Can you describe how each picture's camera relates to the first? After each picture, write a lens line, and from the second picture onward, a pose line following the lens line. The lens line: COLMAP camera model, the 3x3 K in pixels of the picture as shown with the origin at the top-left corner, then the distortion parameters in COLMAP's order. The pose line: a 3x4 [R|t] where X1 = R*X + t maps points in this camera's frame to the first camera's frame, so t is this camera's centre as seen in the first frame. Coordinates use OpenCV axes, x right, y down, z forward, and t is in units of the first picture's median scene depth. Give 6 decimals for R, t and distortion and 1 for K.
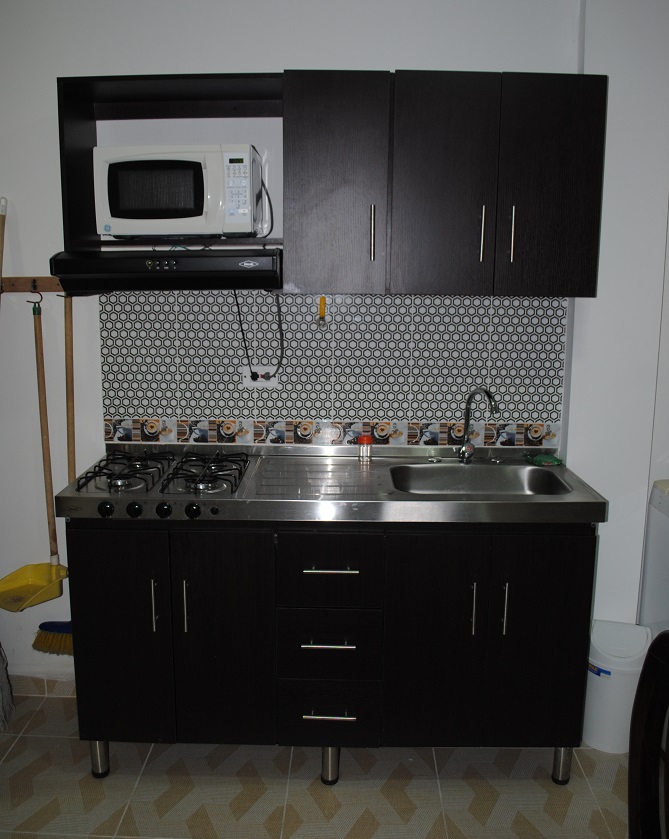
lens RADIAL K [[880.6, 0, 335.3], [0, 880.6, 421.7], [0, 0, 1]] dist [0.002750, 0.000000]
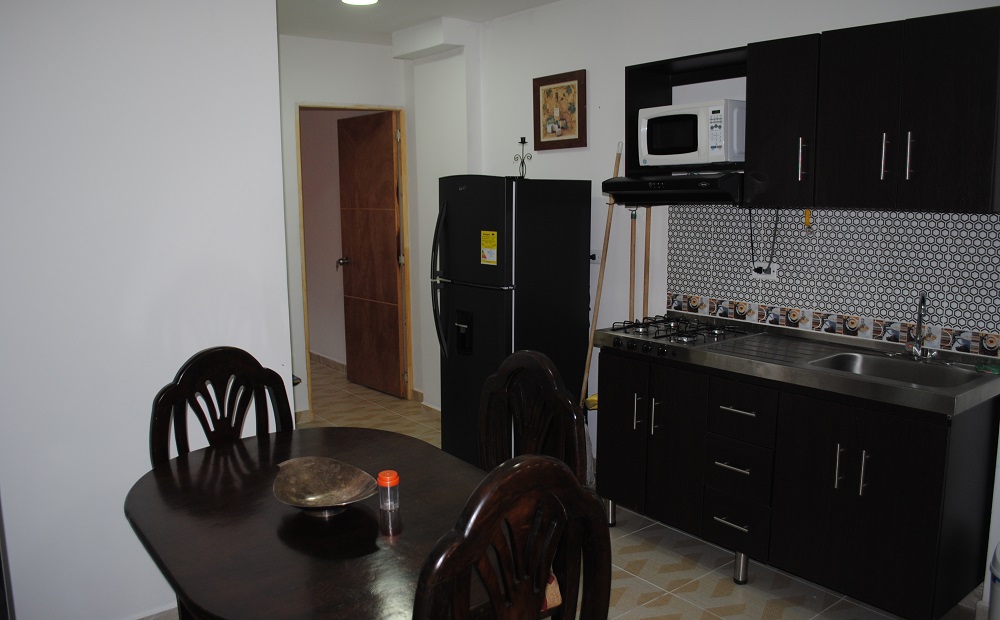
lens RADIAL K [[778.7, 0, 500.6], [0, 778.7, 303.9], [0, 0, 1]] dist [-0.090450, 0.015034]
pose [[0.638822, 0.098934, -0.762967, 0.533549], [-0.115907, 0.992755, 0.031683, 0.005973], [0.760574, 0.068193, 0.645660, -0.019493]]
